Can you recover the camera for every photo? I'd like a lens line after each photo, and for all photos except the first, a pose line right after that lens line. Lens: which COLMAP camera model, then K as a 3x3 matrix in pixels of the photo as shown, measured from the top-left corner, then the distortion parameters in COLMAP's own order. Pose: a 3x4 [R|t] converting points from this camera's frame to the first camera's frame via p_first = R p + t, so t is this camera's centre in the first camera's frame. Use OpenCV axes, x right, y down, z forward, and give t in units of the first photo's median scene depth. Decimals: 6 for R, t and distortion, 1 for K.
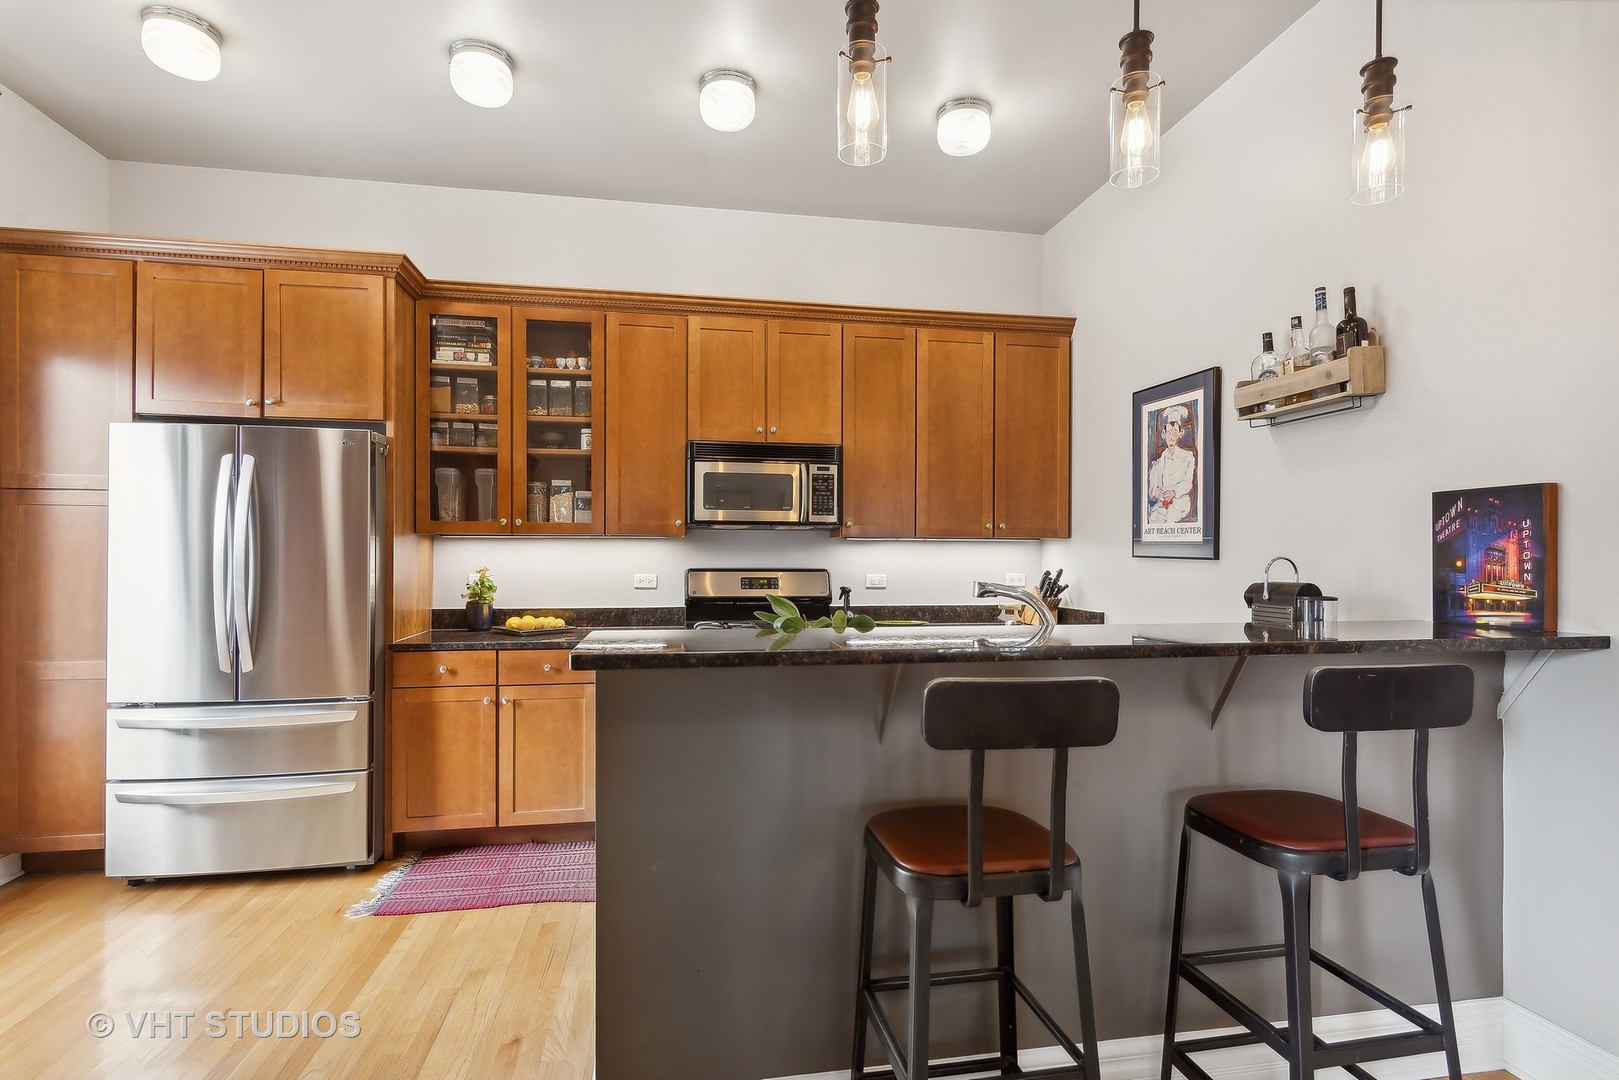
lens RADIAL K [[786.1, 0, 806.6], [0, 786.1, 561.1], [0, 0, 1]] dist [0.004305, -0.002163]
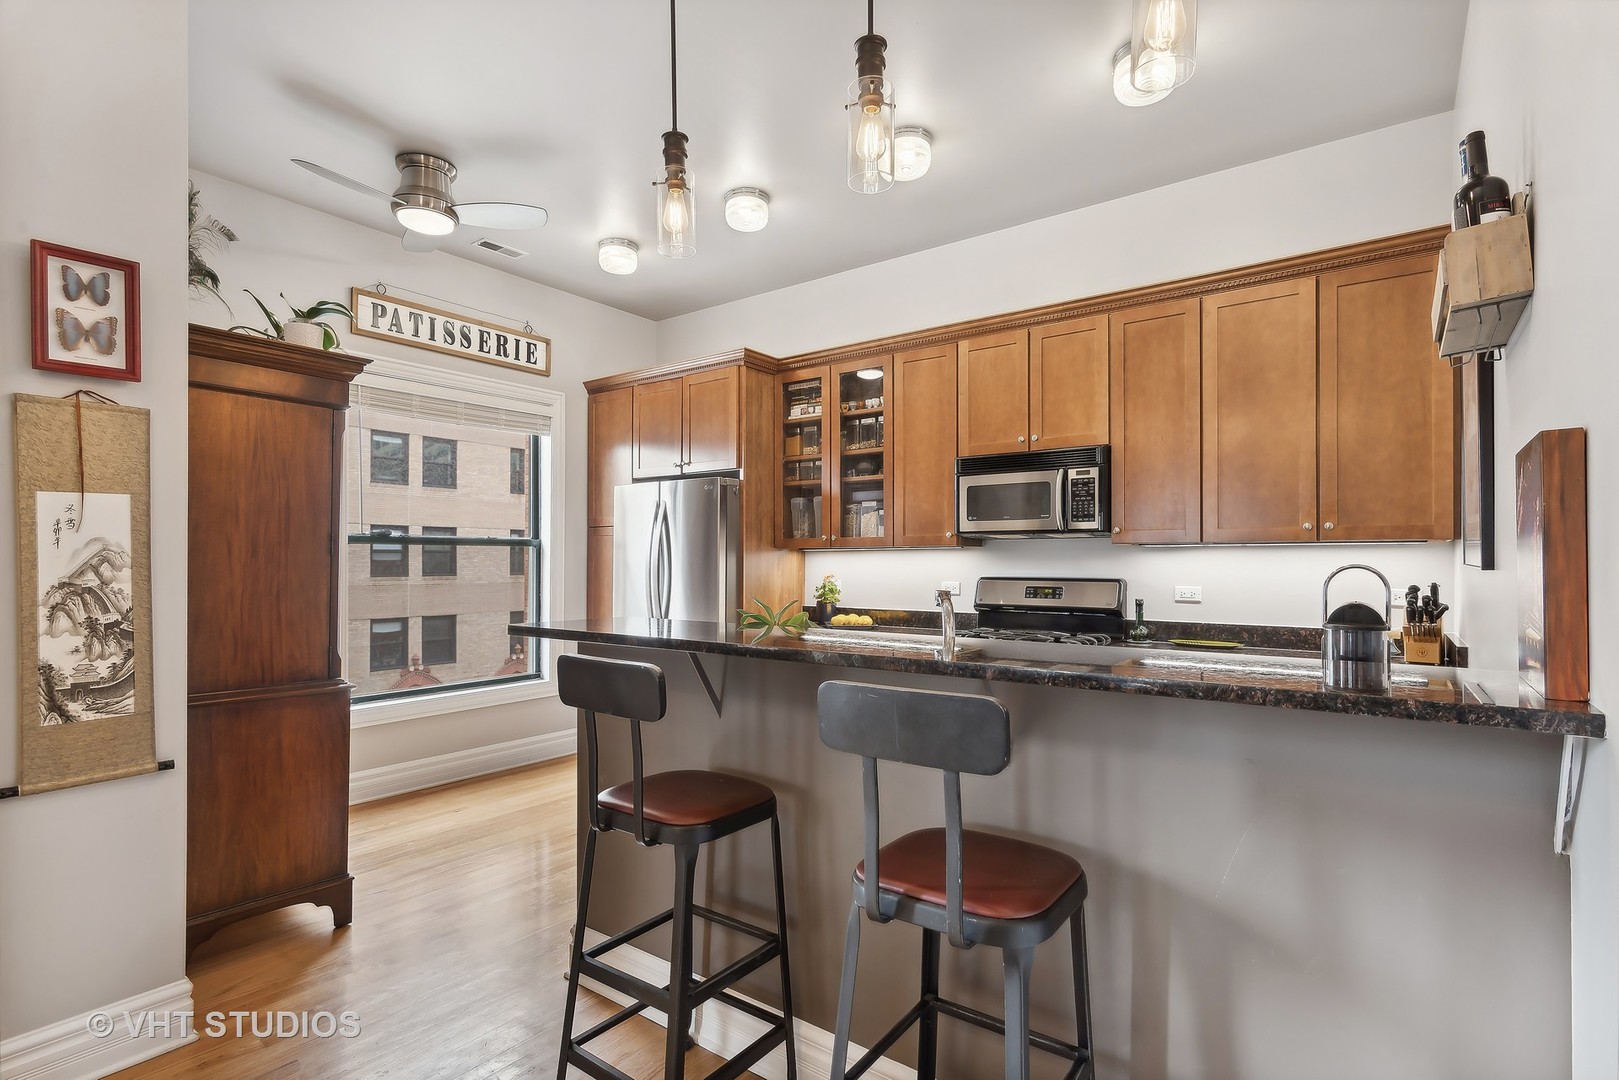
lens RADIAL K [[786.1, 0, 810.3], [0, 786.1, 558.3], [0, 0, 1]] dist [0.004305, -0.002163]
pose [[0.687820, -0.007526, -0.725842, 0.504779], [-0.004663, 0.999880, -0.014786, 0.000990], [0.725866, 0.013555, 0.687702, 0.120791]]
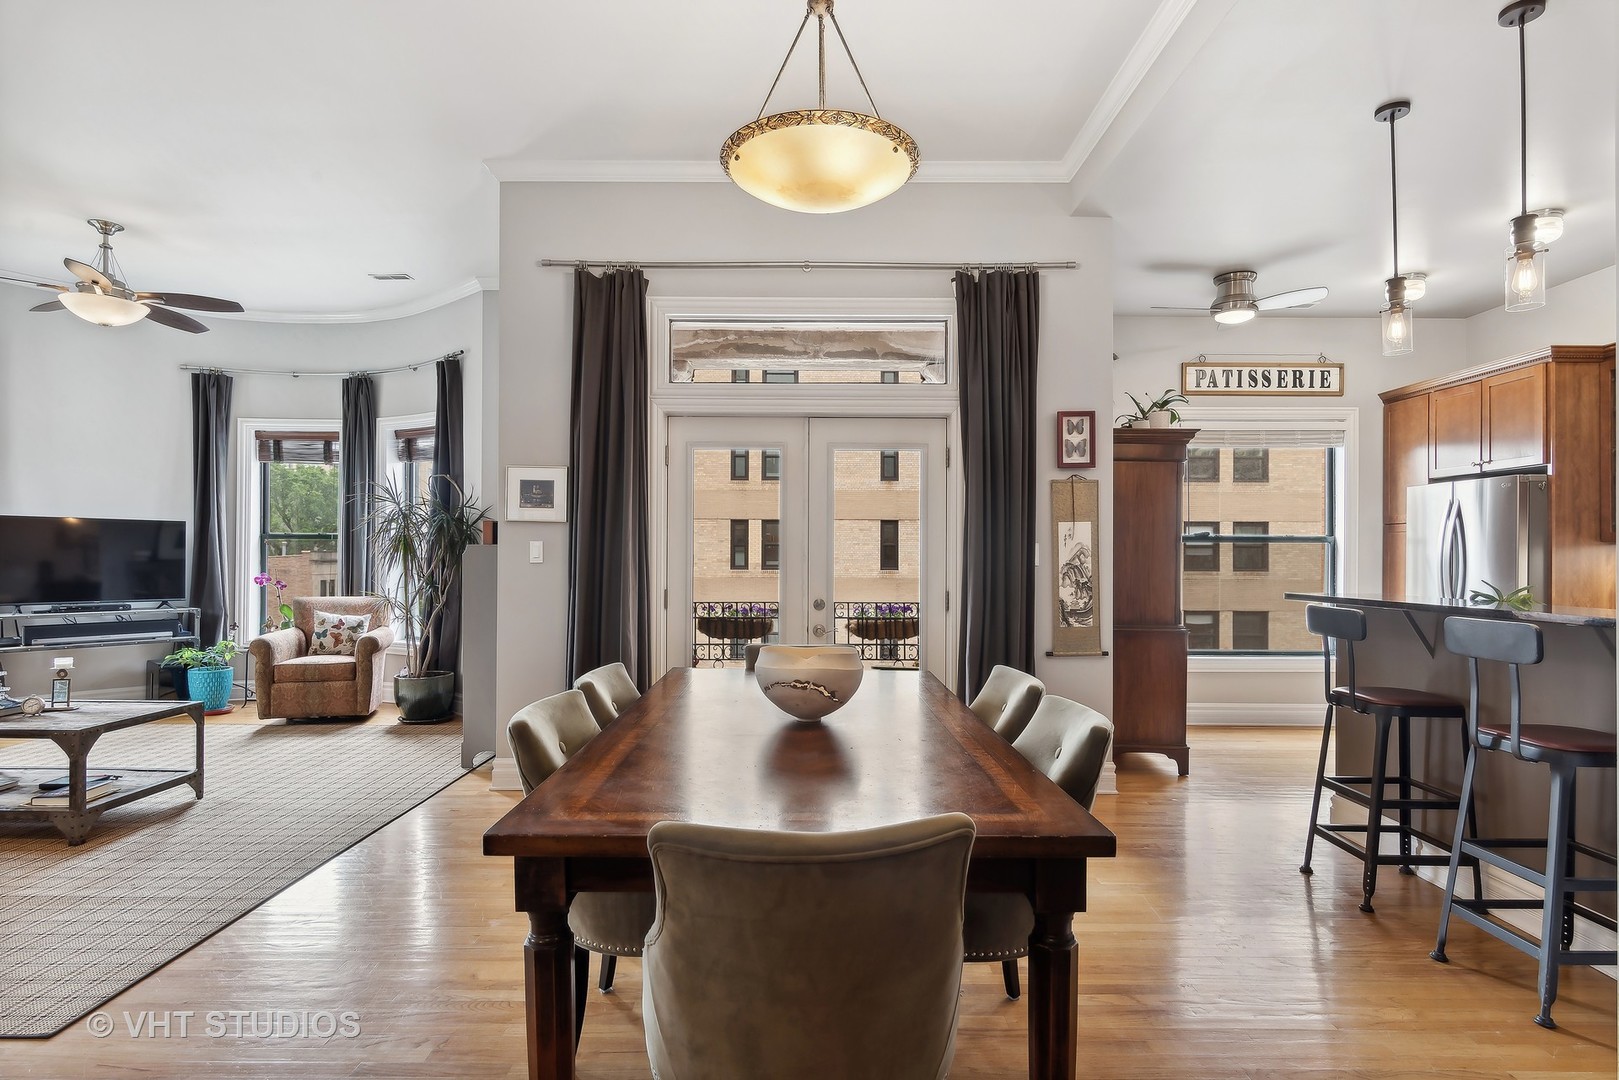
lens RADIAL K [[822.5, 0, 807.3], [0, 822.5, 551.0], [0, 0, 1]] dist [0.002110, -0.000228]
pose [[-0.176204, -0.009865, -0.984304, 1.039398], [-0.015082, 0.999859, -0.007321, 0.008671], [0.984238, 0.013555, -0.176328, -0.042894]]
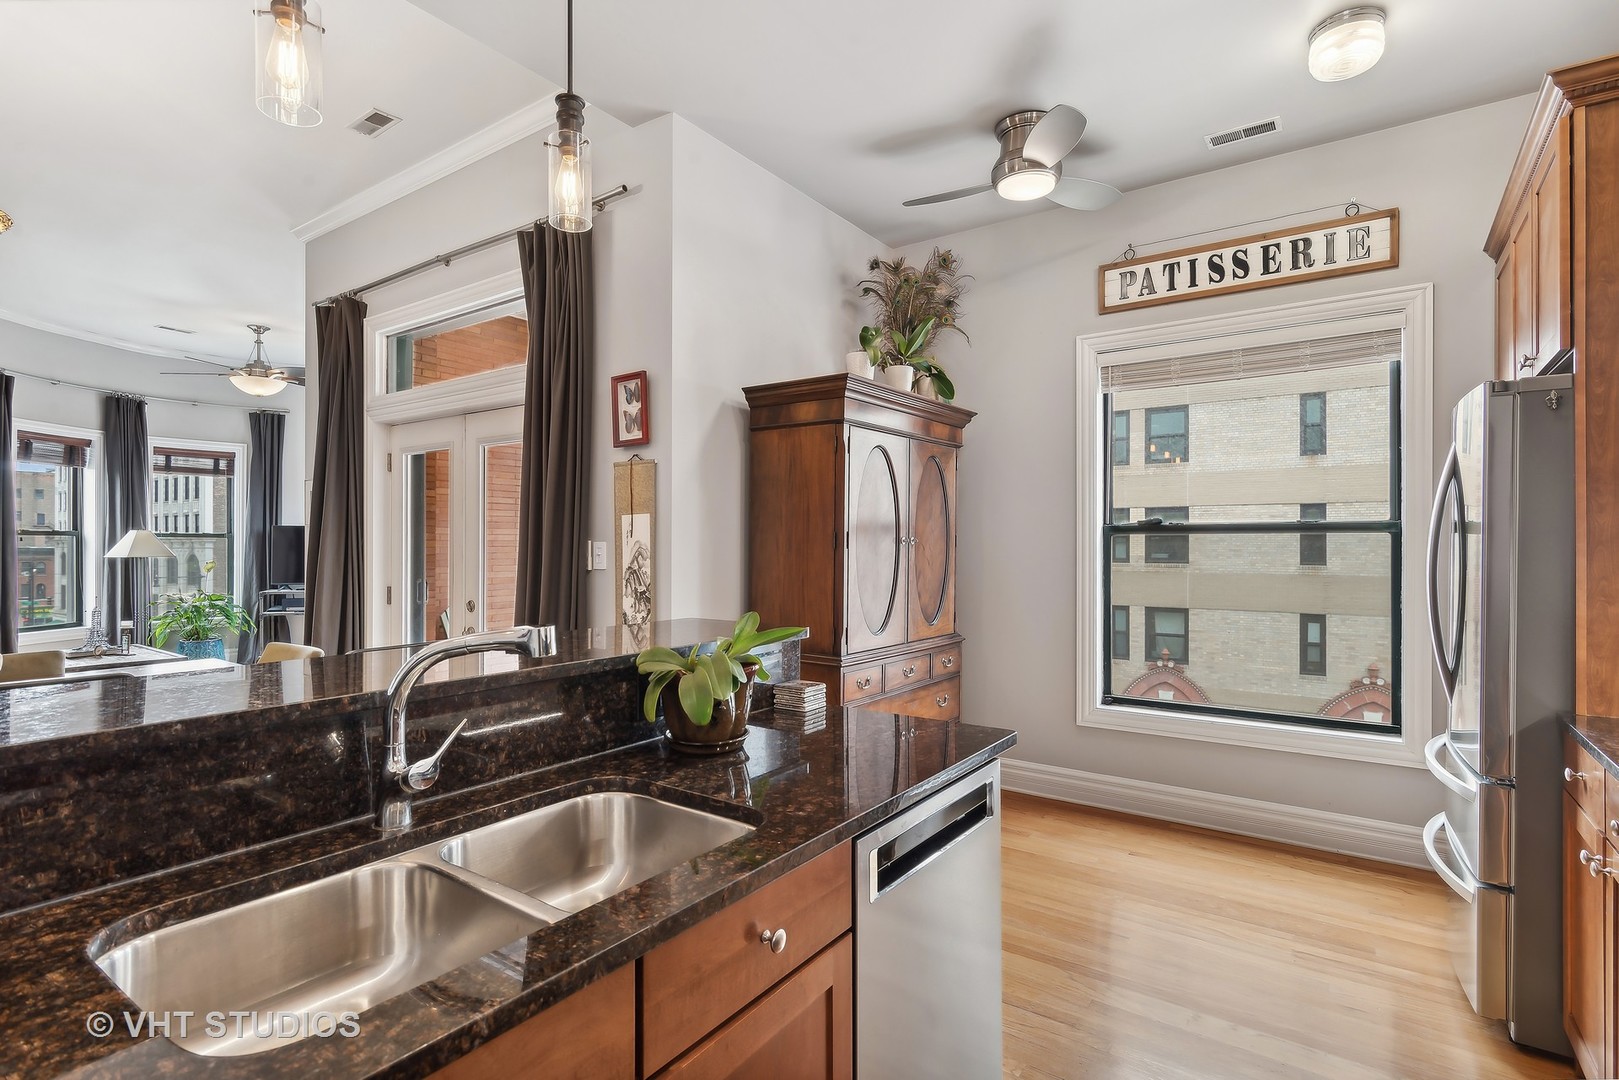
lens RADIAL K [[786.1, 0, 797.8], [0, 786.1, 546.2], [0, 0, 1]] dist [0.004305, -0.002163]
pose [[-0.710382, -0.003380, -0.703808, 0.284845], [-0.011422, 0.999912, 0.006727, -0.020432], [0.703723, 0.012817, -0.710358, 0.909227]]
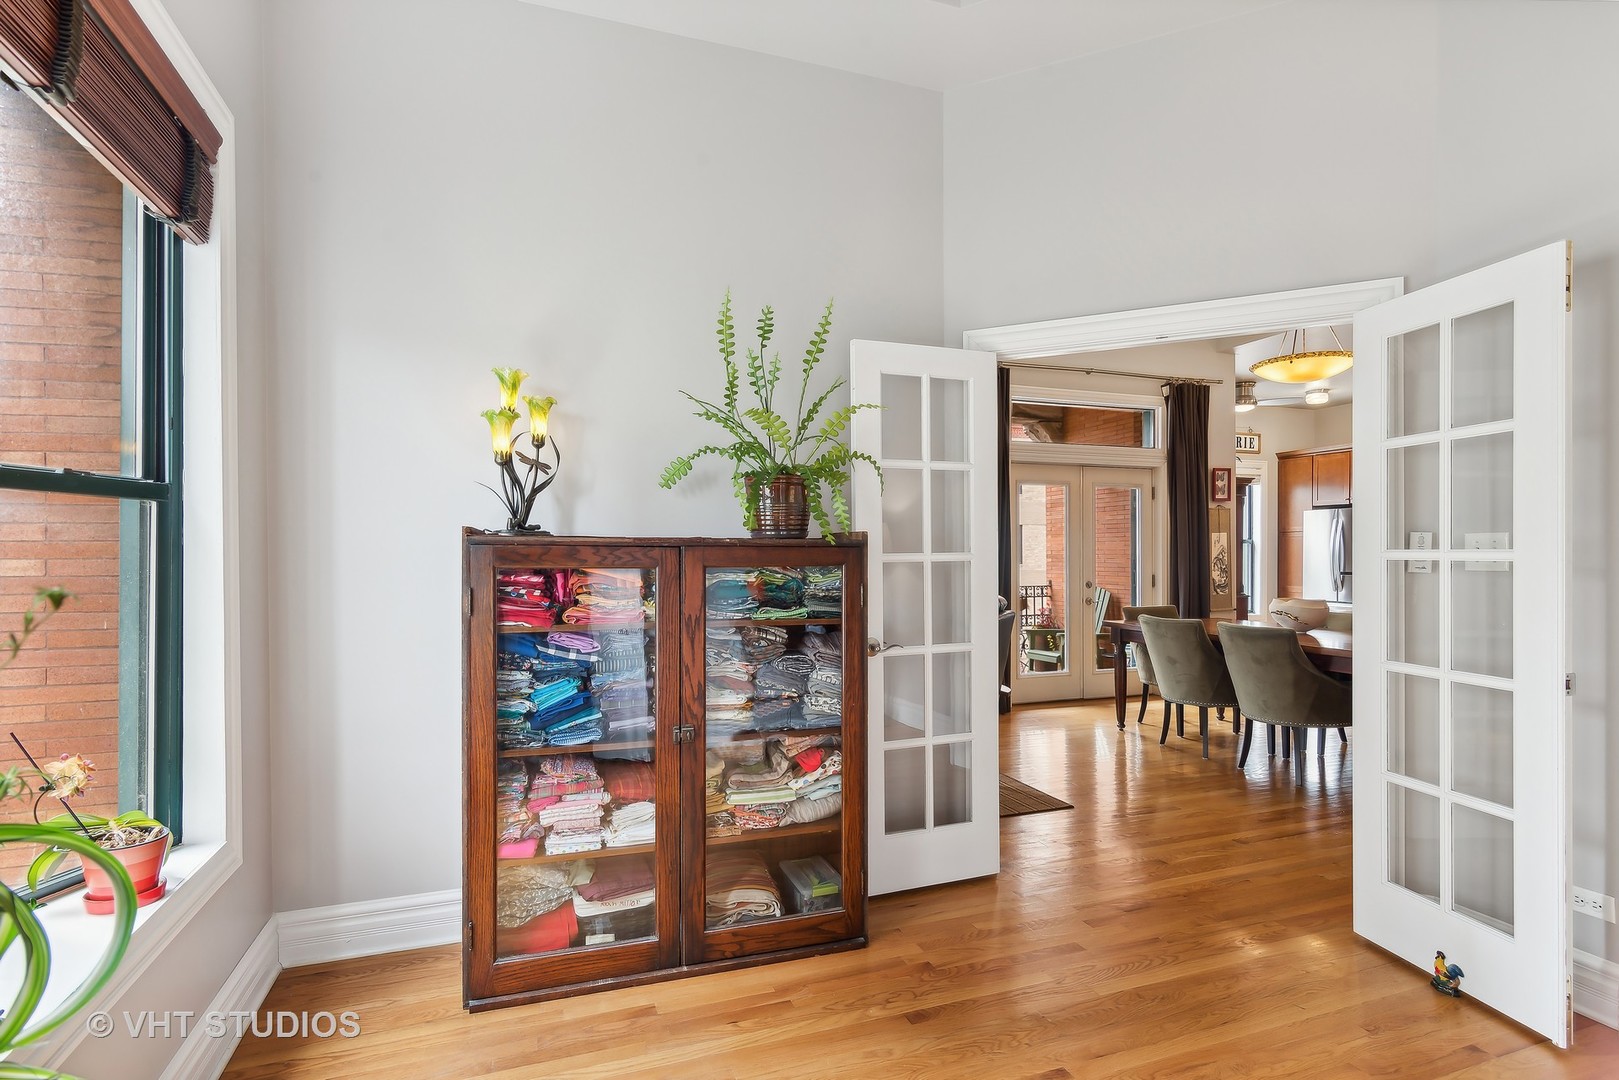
lens RADIAL K [[786.1, 0, 812.0], [0, 786.1, 552.0], [0, 0, 1]] dist [0.004305, -0.002163]
pose [[0.165024, -0.007854, -0.986258, 1.550604], [-0.004261, 0.999953, -0.008676, 0.020694], [0.986280, 0.005634, 0.164983, -1.198428]]
